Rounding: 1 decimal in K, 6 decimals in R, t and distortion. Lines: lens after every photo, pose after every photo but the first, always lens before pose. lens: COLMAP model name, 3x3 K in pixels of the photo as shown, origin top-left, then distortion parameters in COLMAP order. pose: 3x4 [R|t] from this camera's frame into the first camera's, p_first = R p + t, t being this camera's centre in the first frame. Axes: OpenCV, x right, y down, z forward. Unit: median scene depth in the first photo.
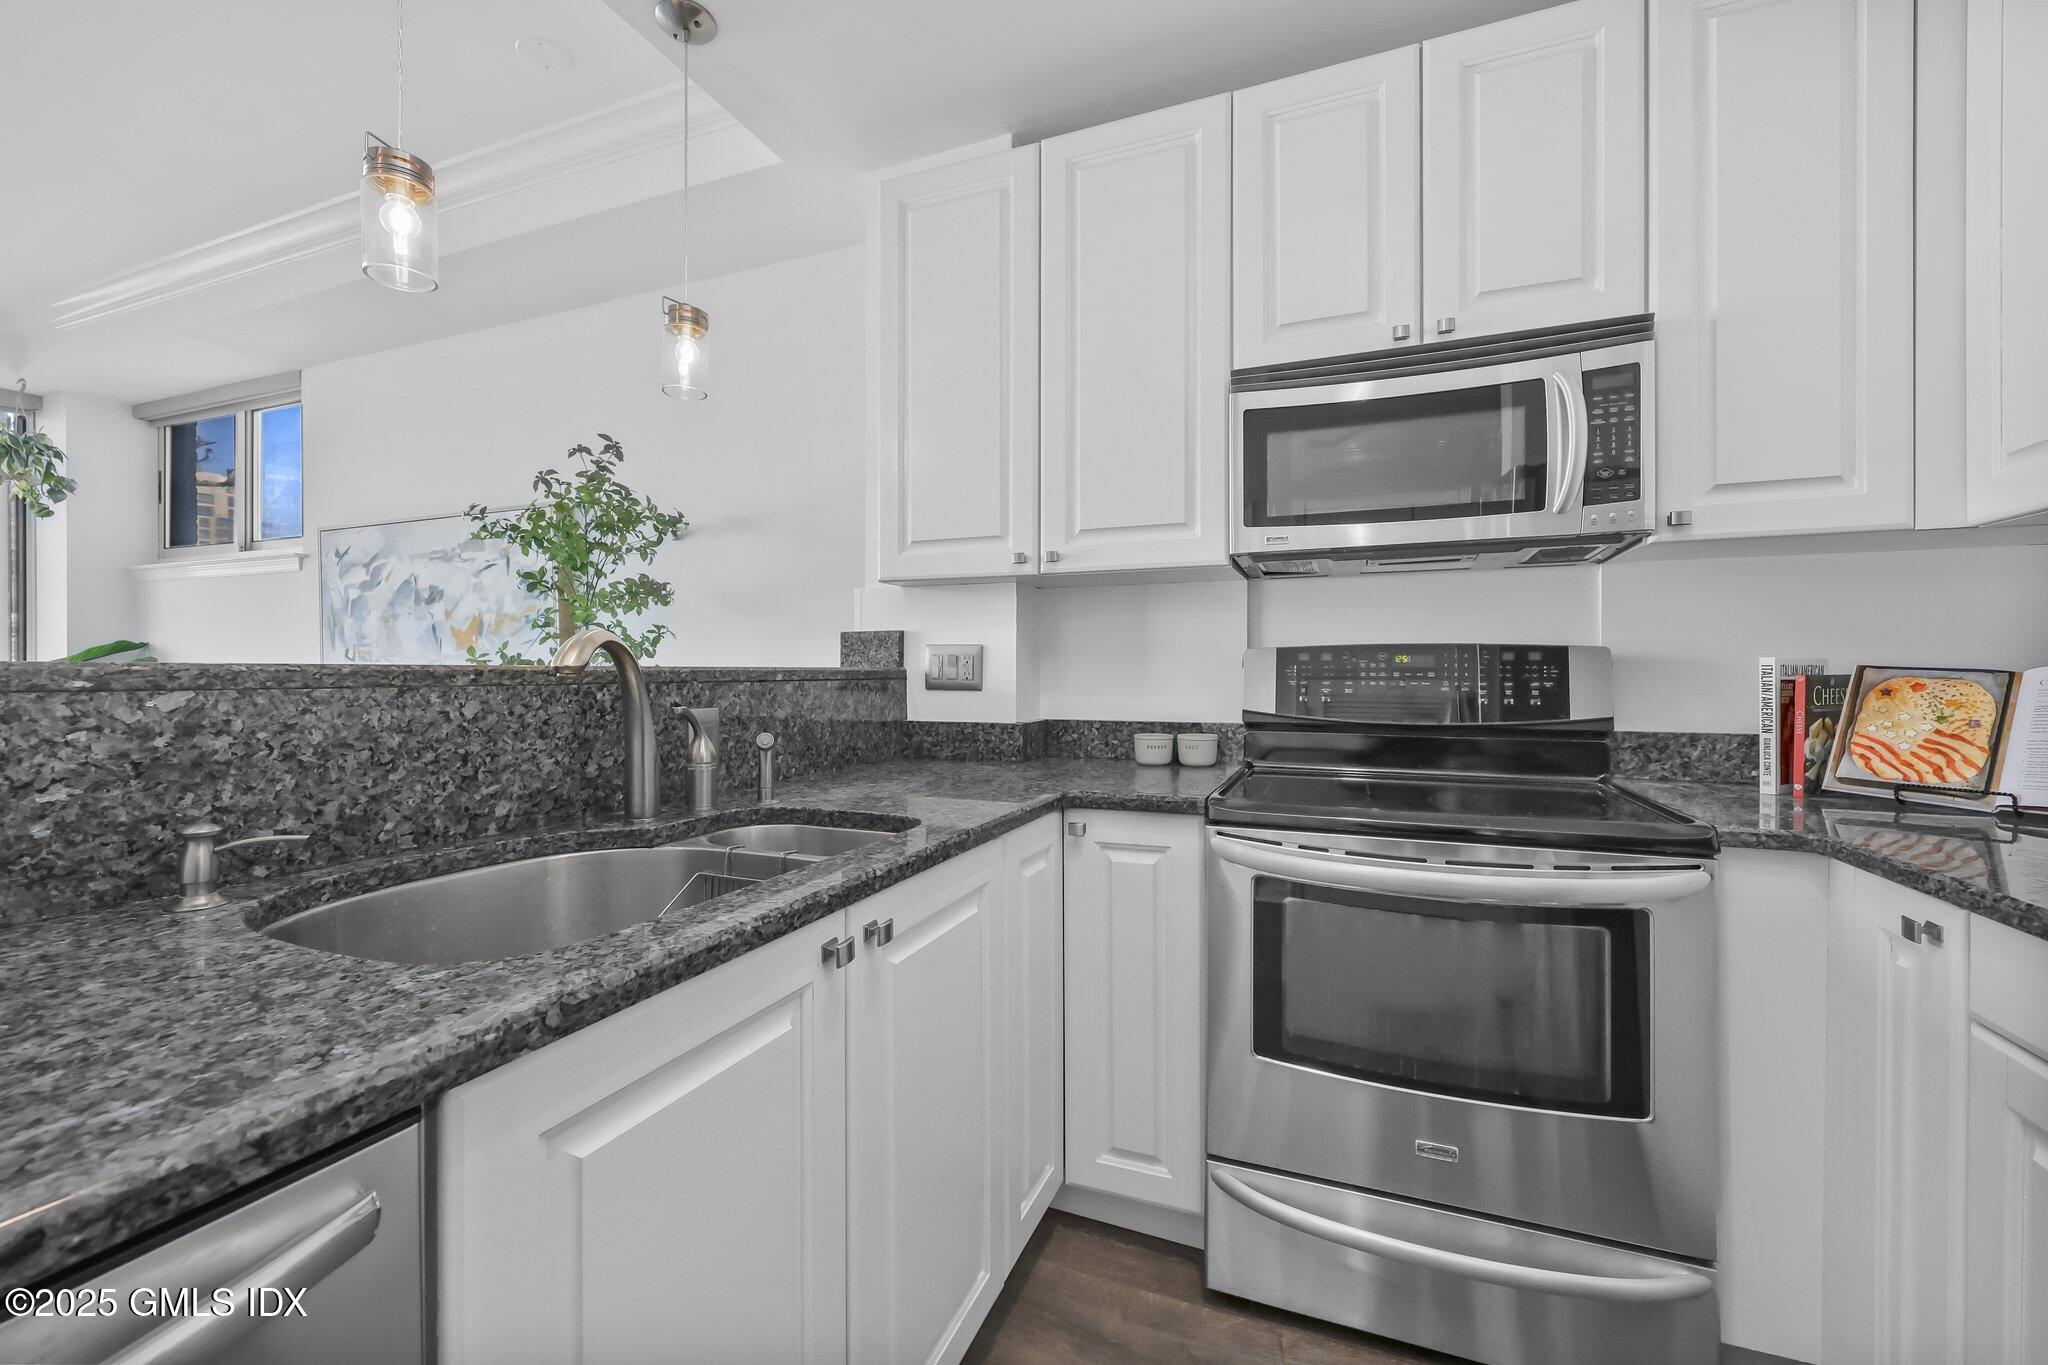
lens RADIAL K [[817.8, 0, 1029.6], [0, 817.8, 676.0], [0, 0, 1]] dist [-0.003360, -0.000119]
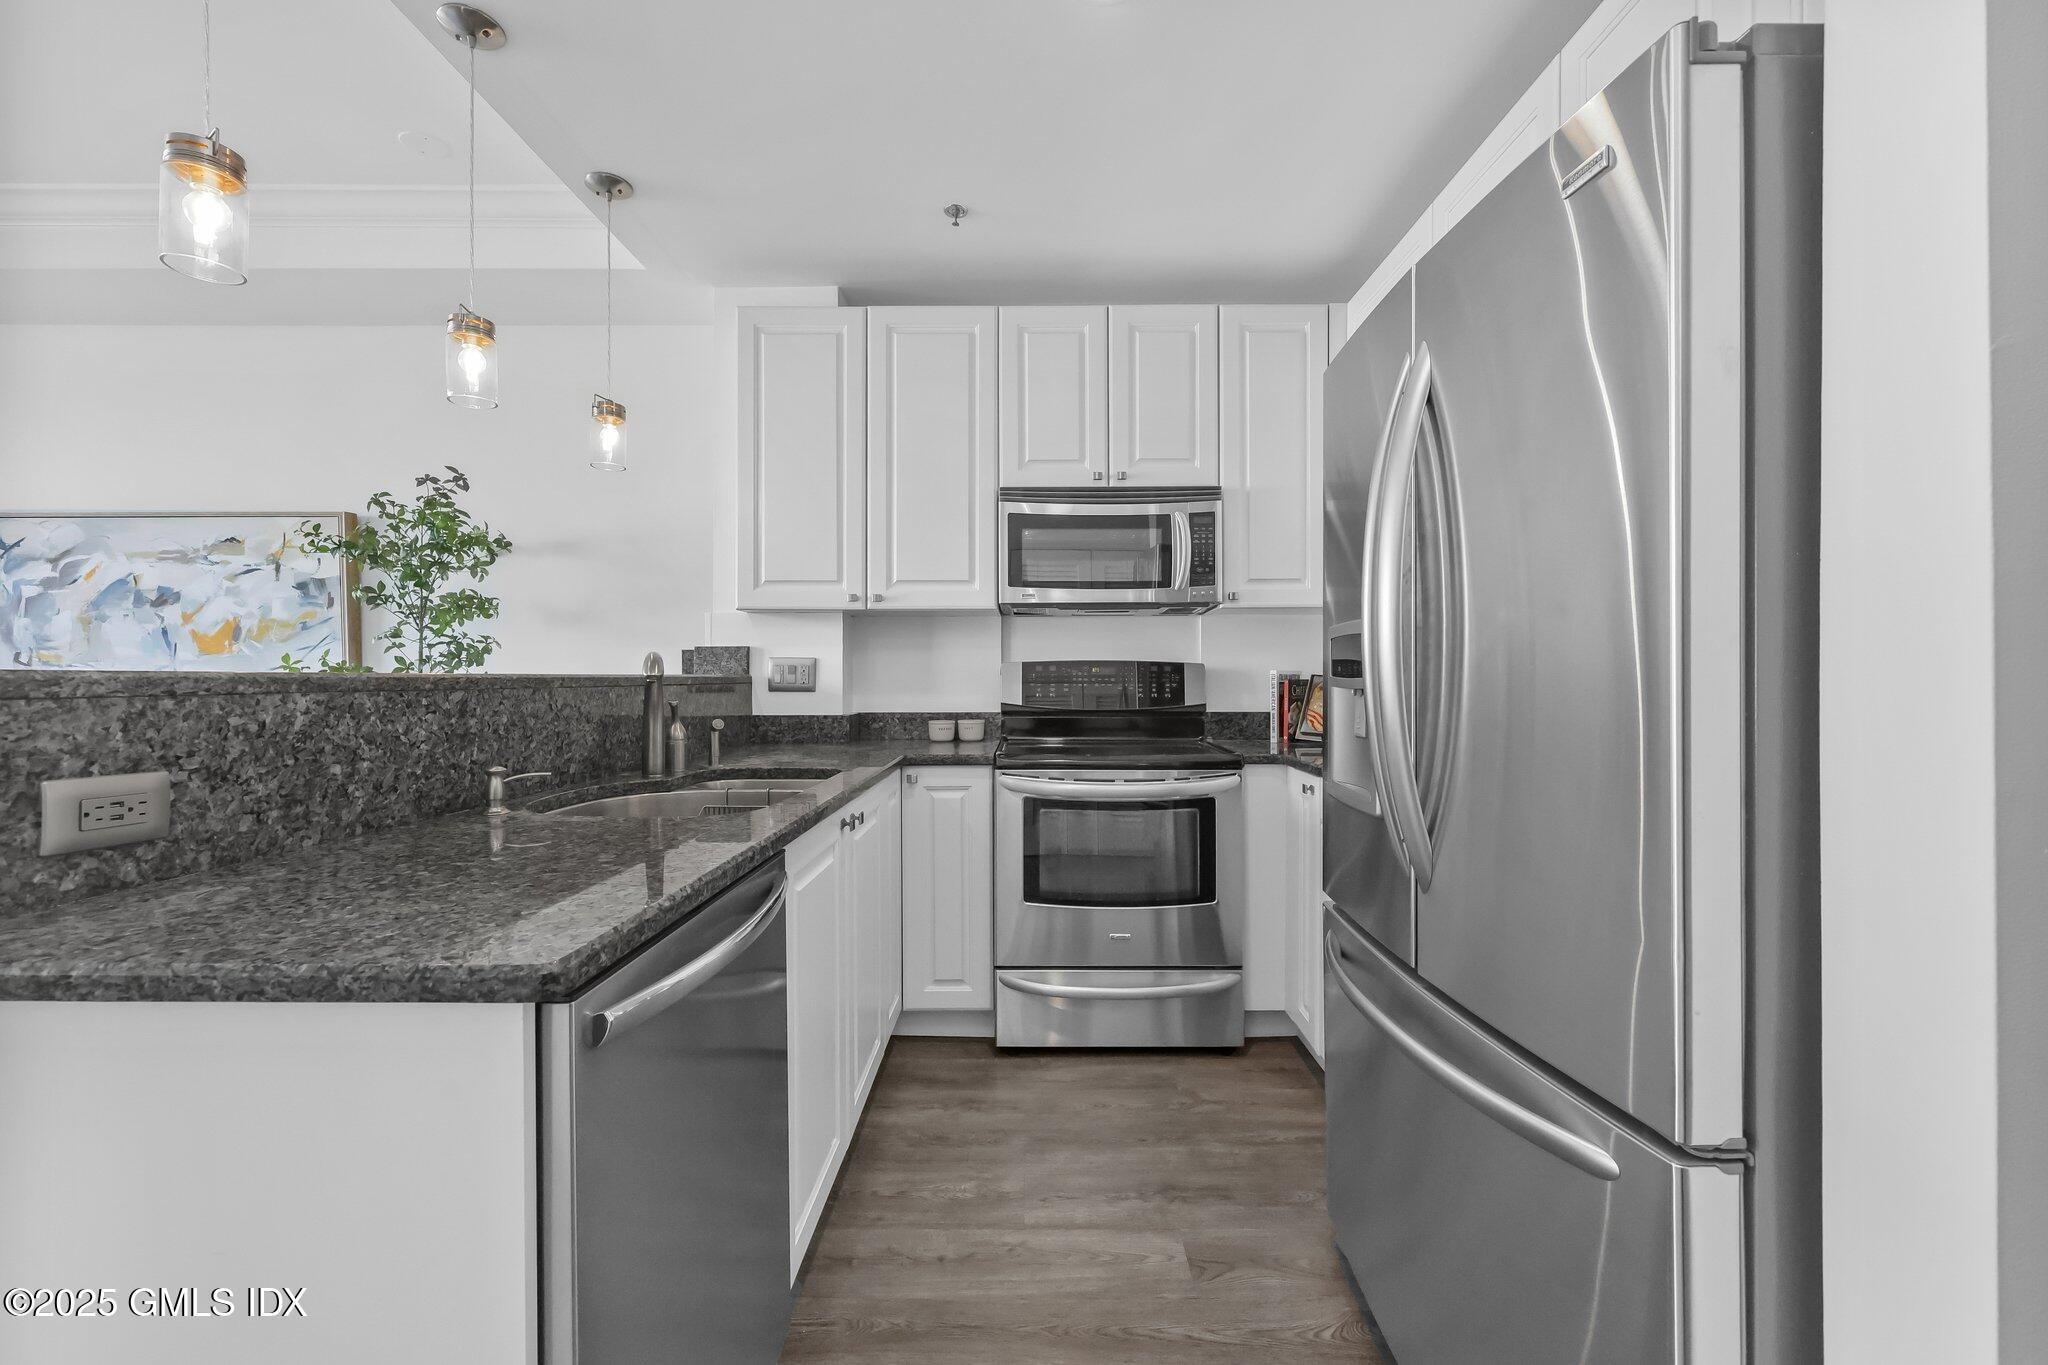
lens RADIAL K [[817.8, 0, 1030.1], [0, 817.8, 681.0], [0, 0, 1]] dist [-0.003360, -0.000119]
pose [[0.929092, -0.001771, 0.369845, -0.280680], [0.001999, 0.999998, -0.000232, 0.001108], [-0.369844, 0.000955, 0.929093, -0.484329]]
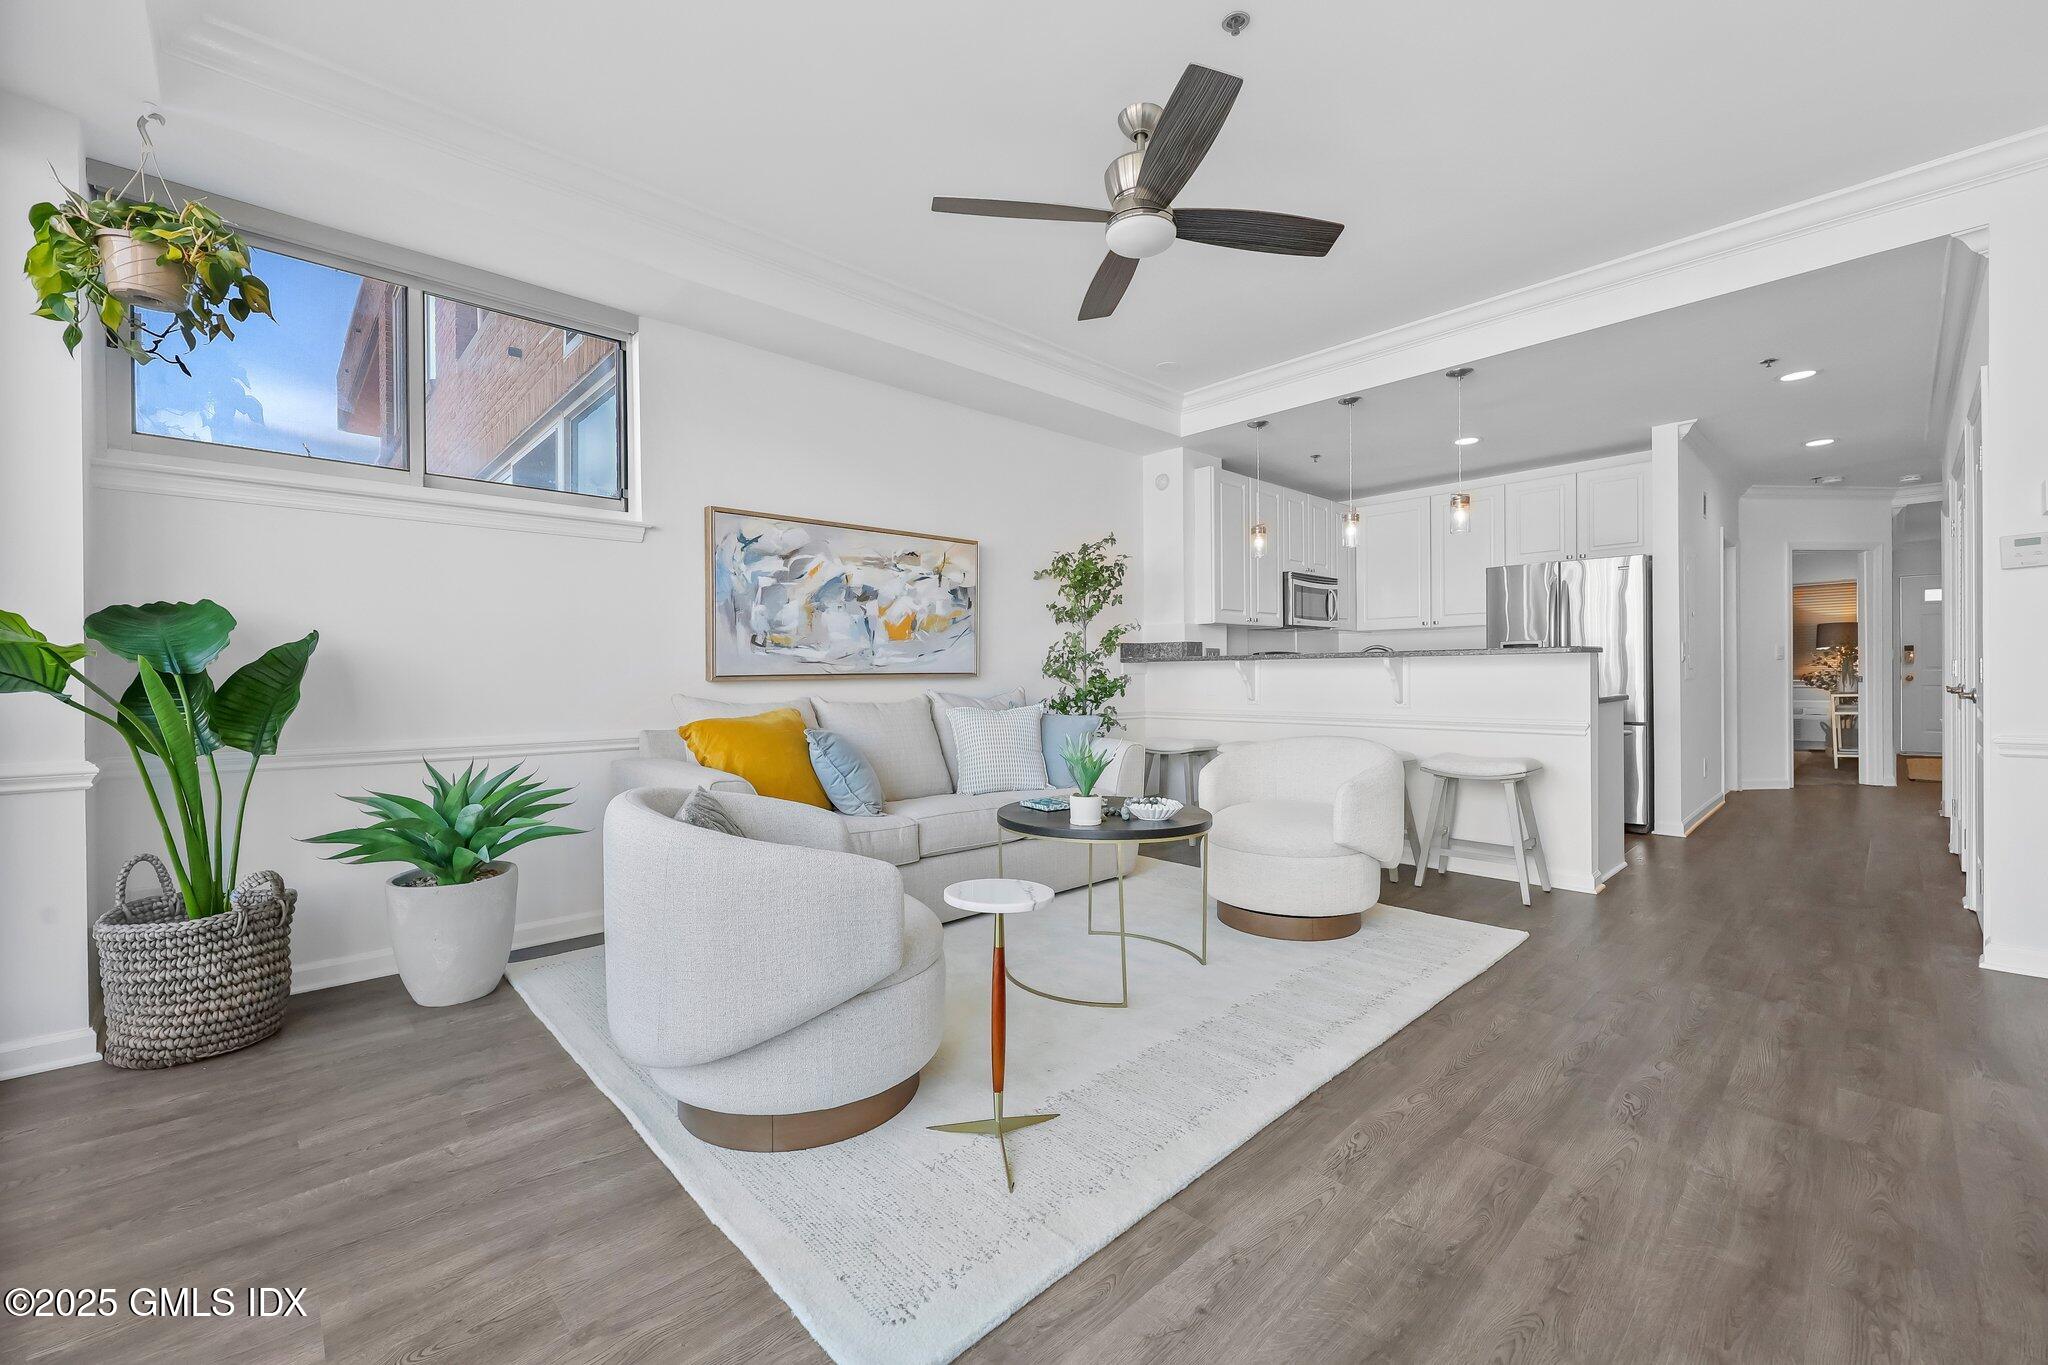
lens RADIAL K [[817.8, 0, 1032.2], [0, 817.8, 672.6], [0, 0, 1]] dist [-0.003360, -0.000119]
pose [[0.416513, -0.009568, 0.909079, -3.316060], [0.008243, 0.999943, 0.006748, 0.019721], [-0.909092, 0.004683, 0.416568, 0.539109]]
